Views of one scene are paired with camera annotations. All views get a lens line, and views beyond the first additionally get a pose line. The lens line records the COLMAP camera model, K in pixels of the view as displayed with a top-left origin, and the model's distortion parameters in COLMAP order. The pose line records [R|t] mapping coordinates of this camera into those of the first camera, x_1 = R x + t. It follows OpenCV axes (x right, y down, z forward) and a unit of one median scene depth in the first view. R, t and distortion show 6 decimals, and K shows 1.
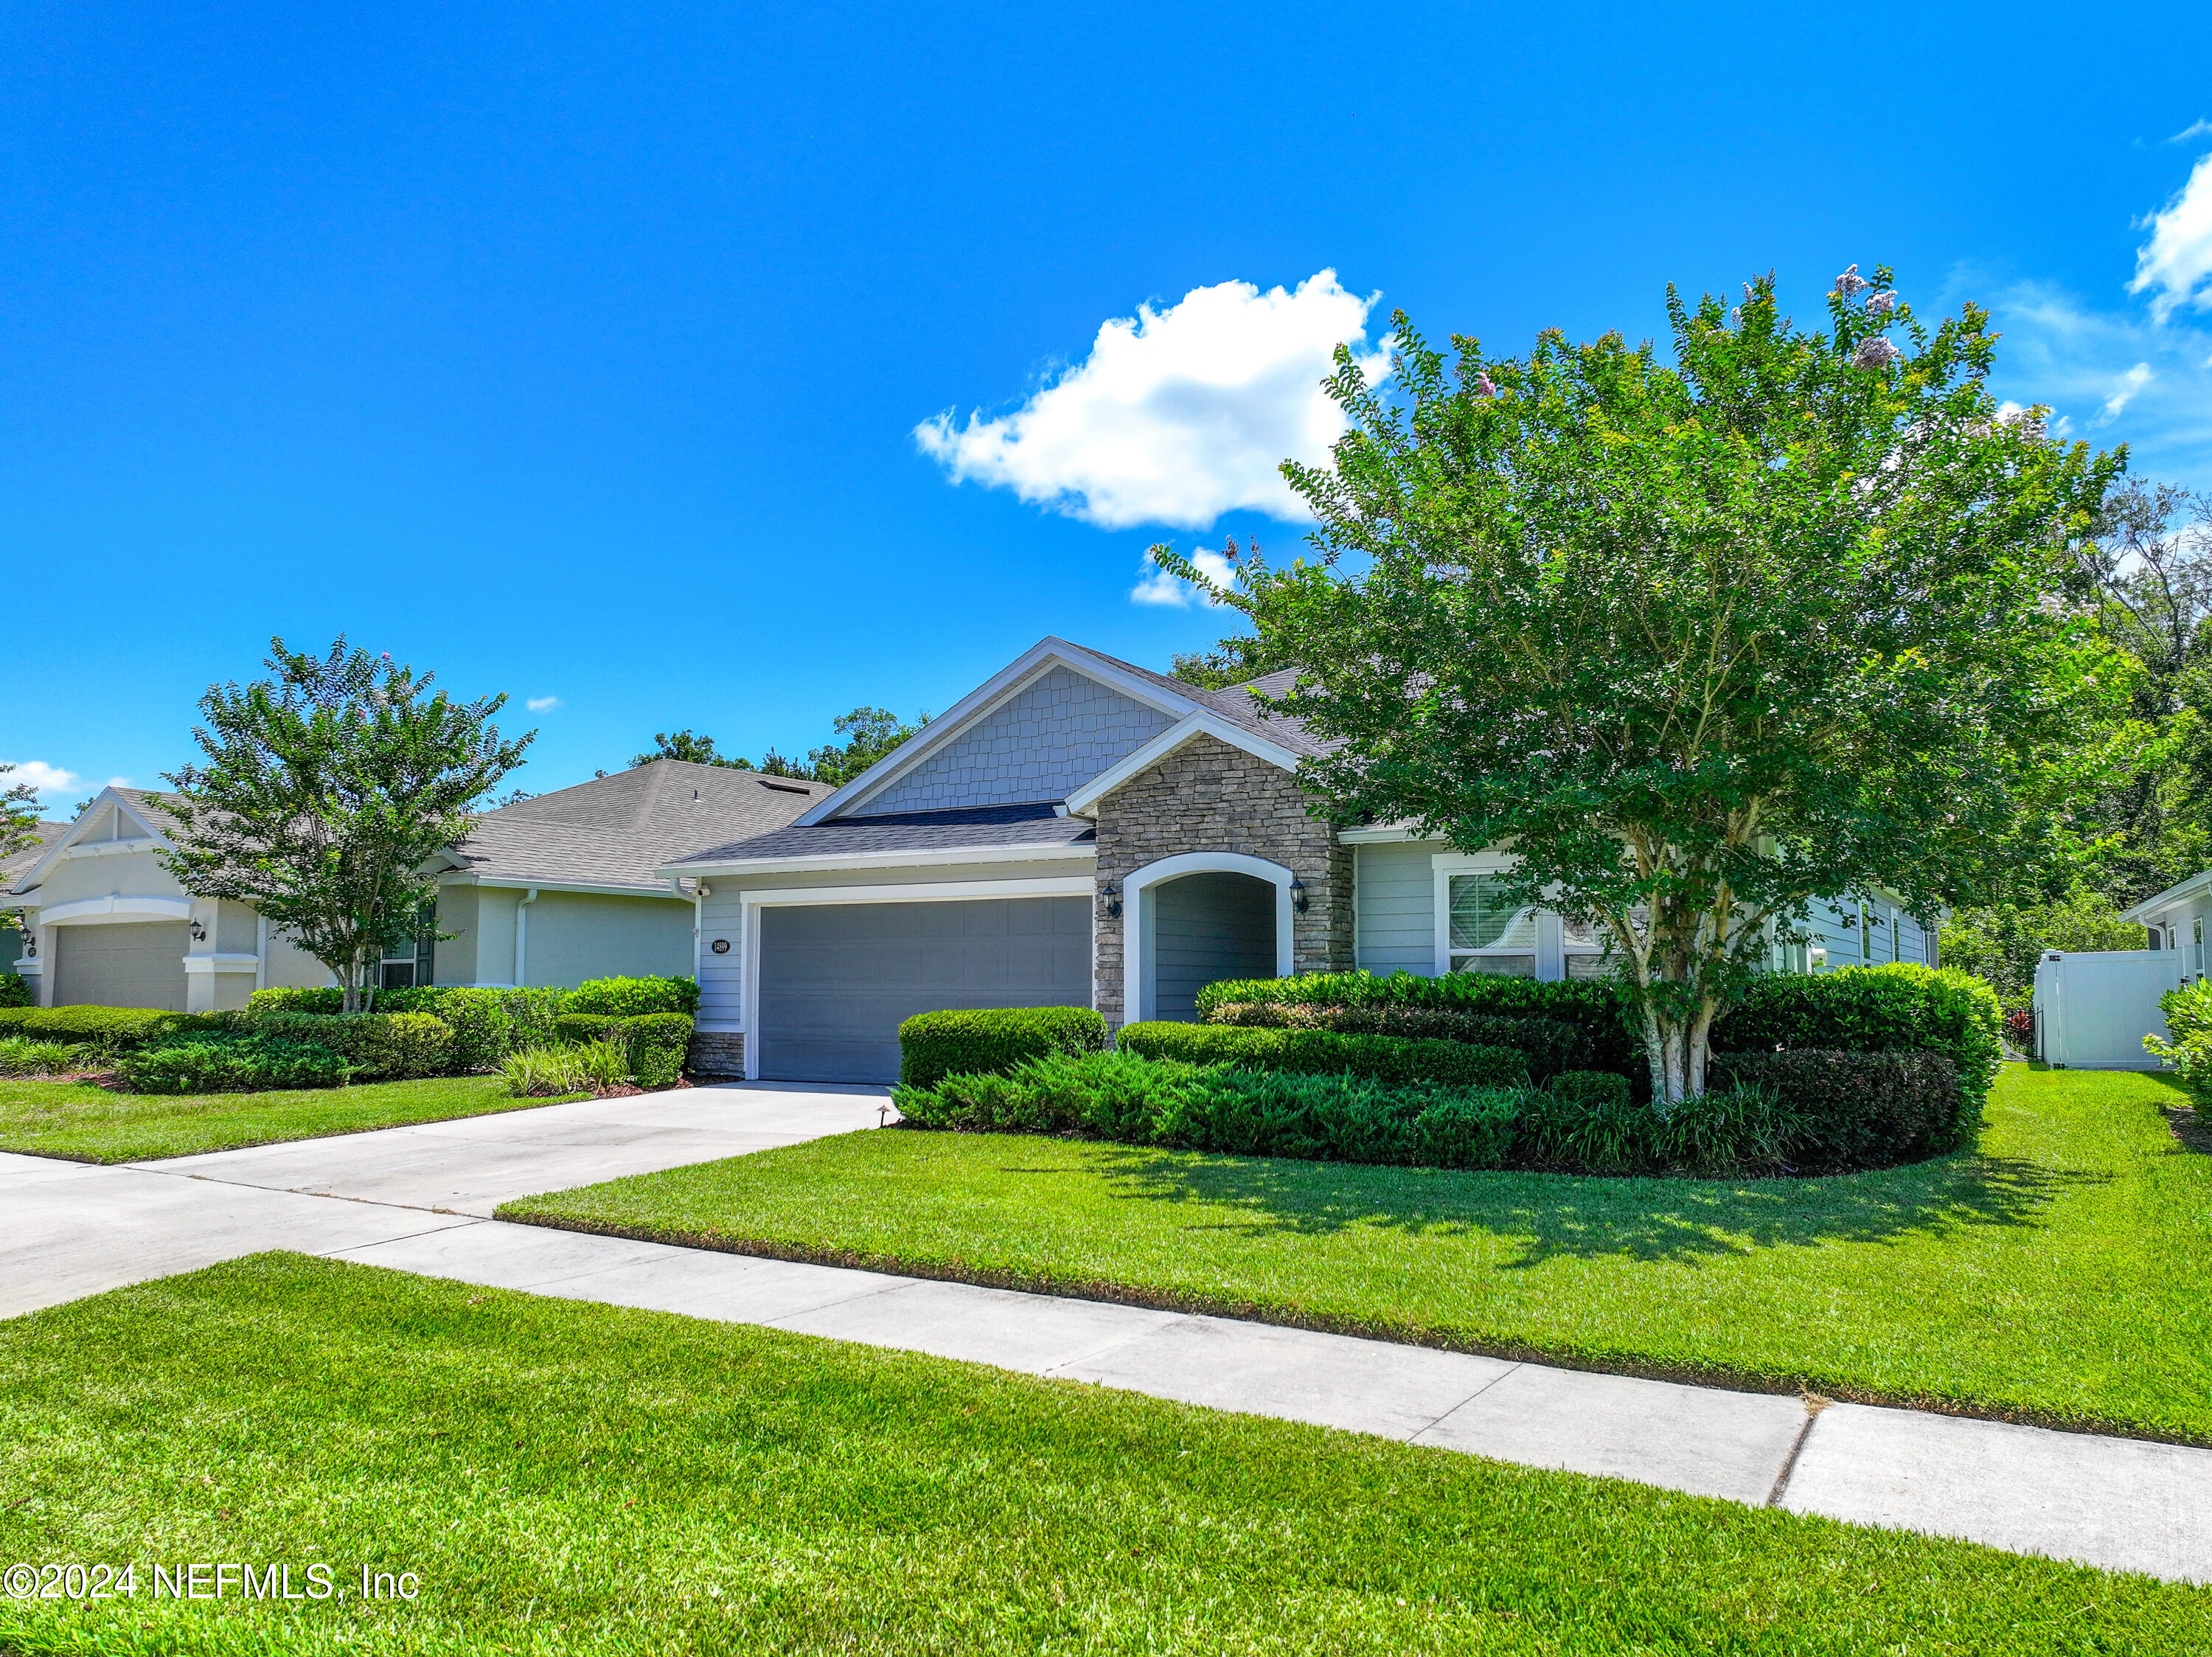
lens RADIAL K [[1554.4, 0, 1150.2], [0, 1554.4, 863.1], [0, 0, 1]] dist [0.001895, 0.004051]
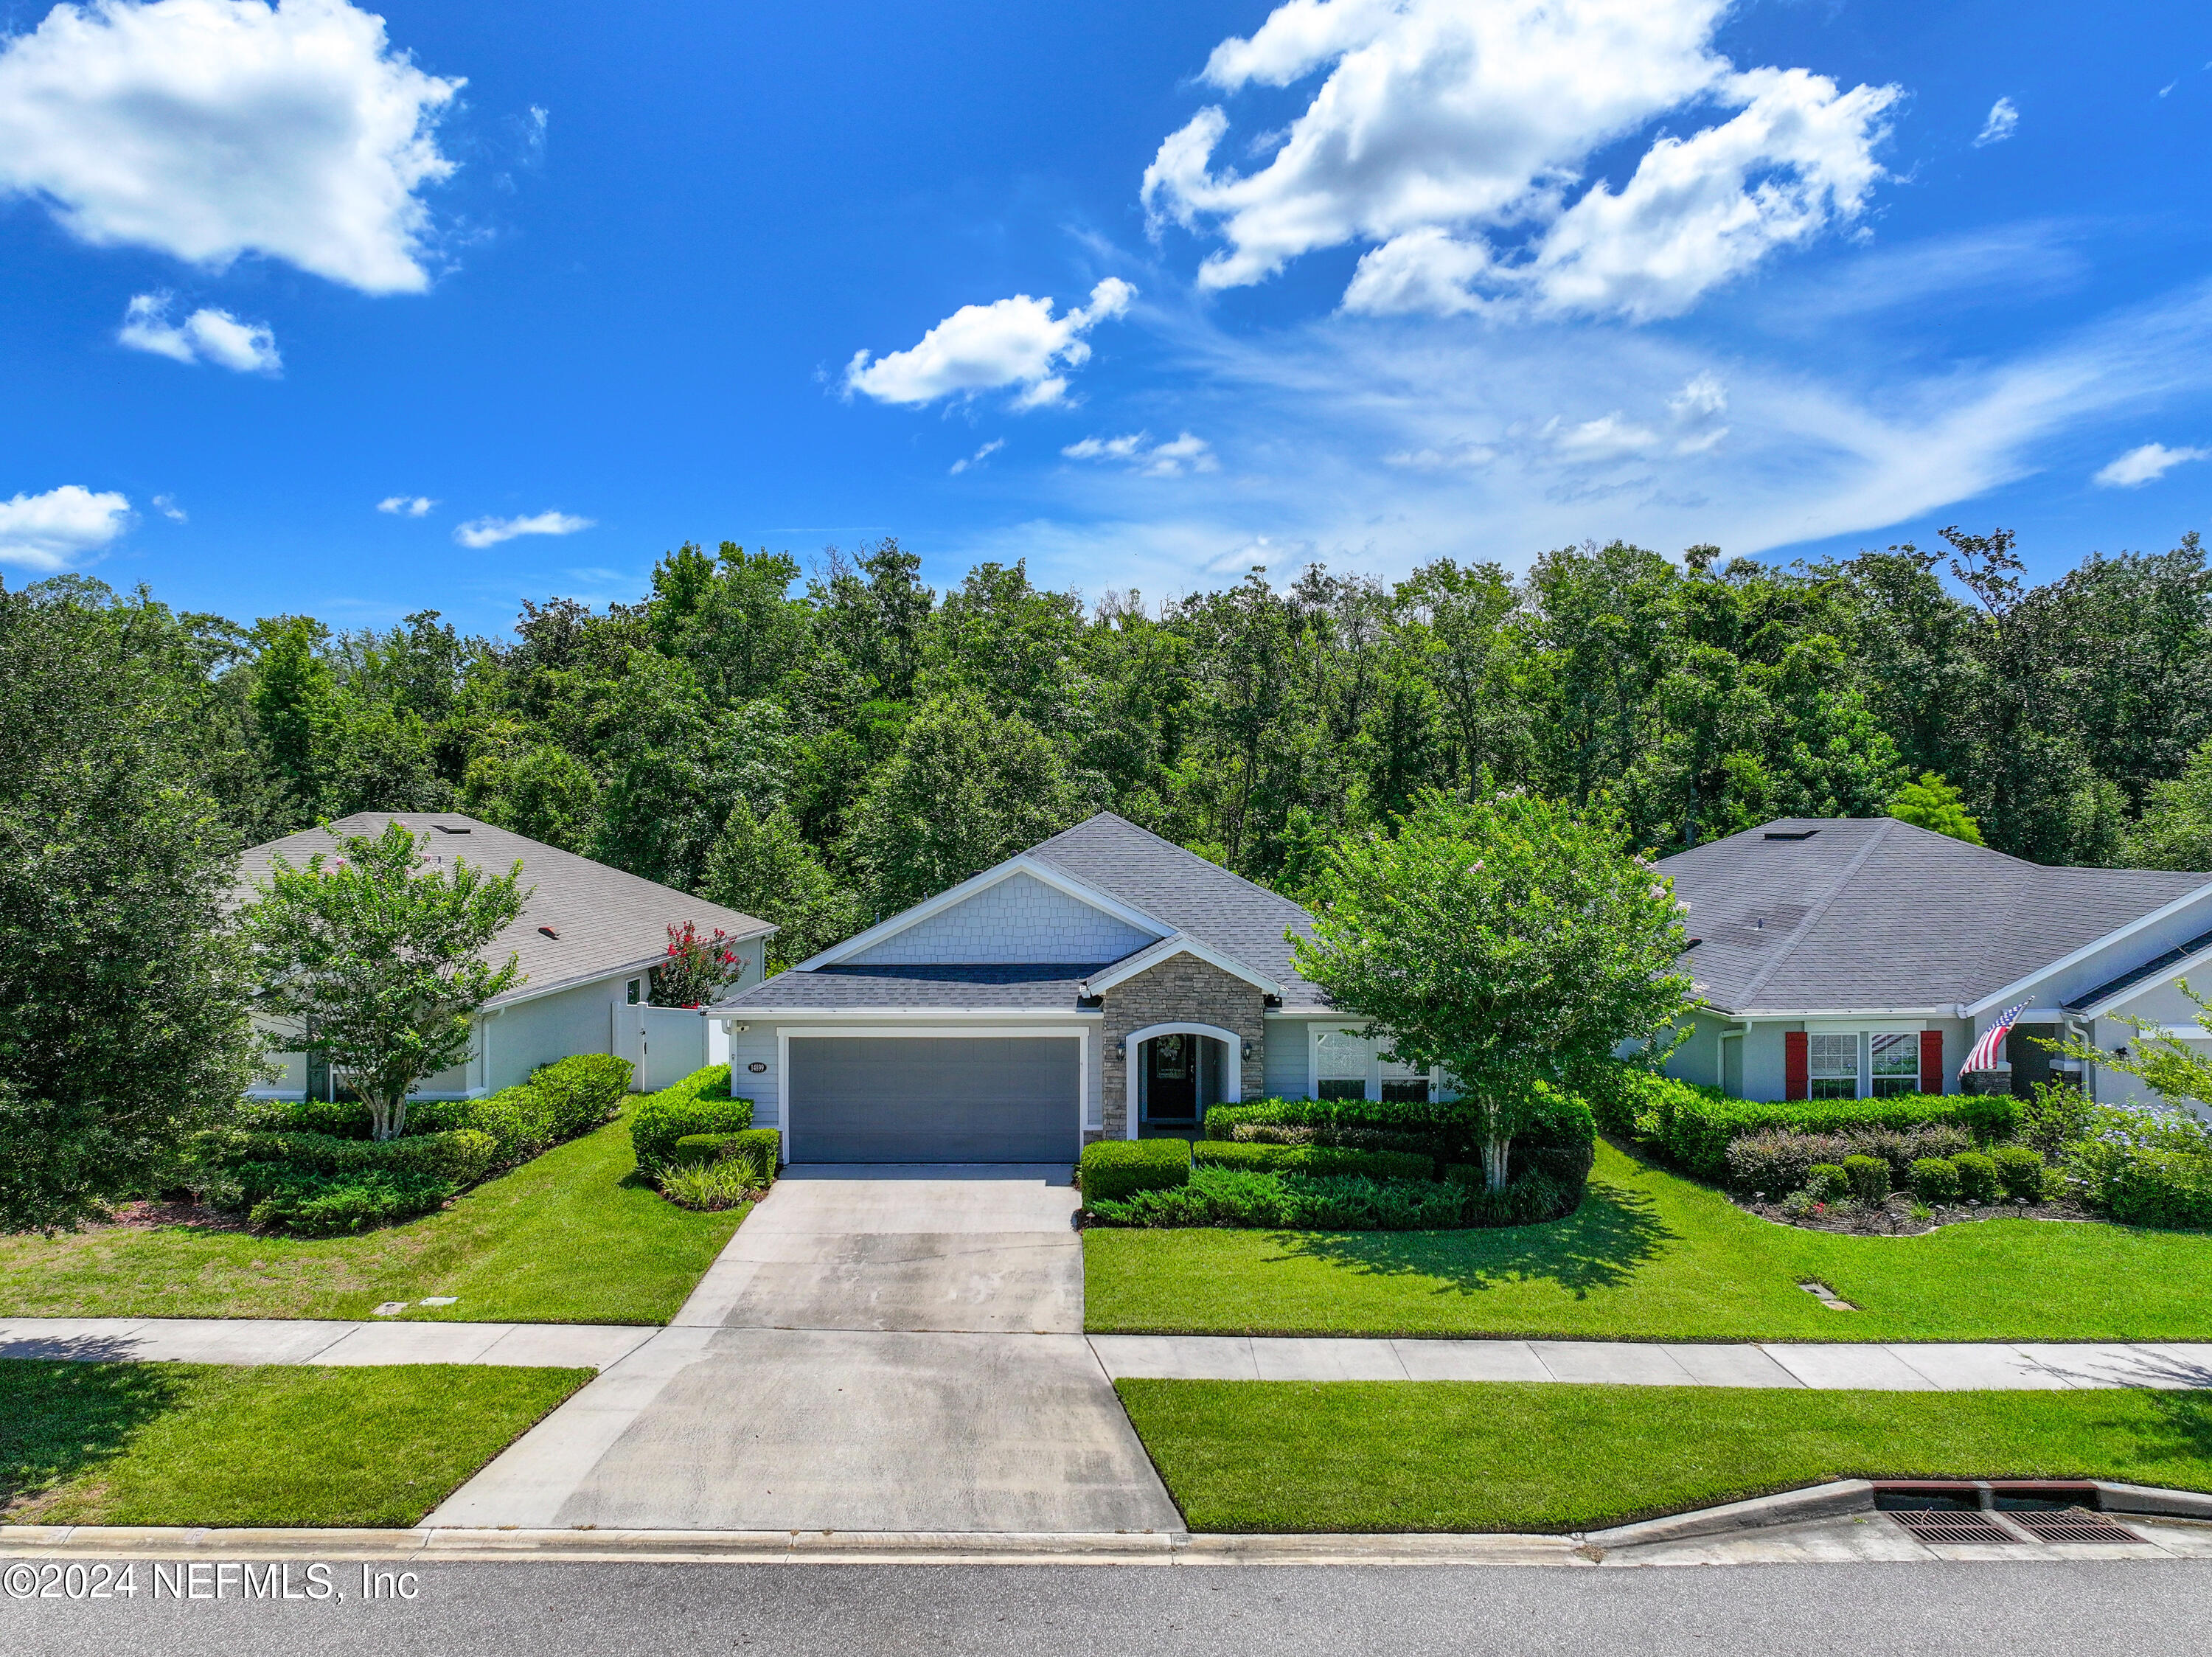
lens RADIAL K [[1510.0, 0, 1117.8], [0, 1510.0, 833.1], [0, 0, 1]] dist [0.001706, -0.000524]
pose [[0.861461, -0.001148, 0.507822, -1.094380], [-0.041348, 0.996519, 0.072394, -0.418826], [-0.506137, -0.083362, 0.858415, -0.434486]]
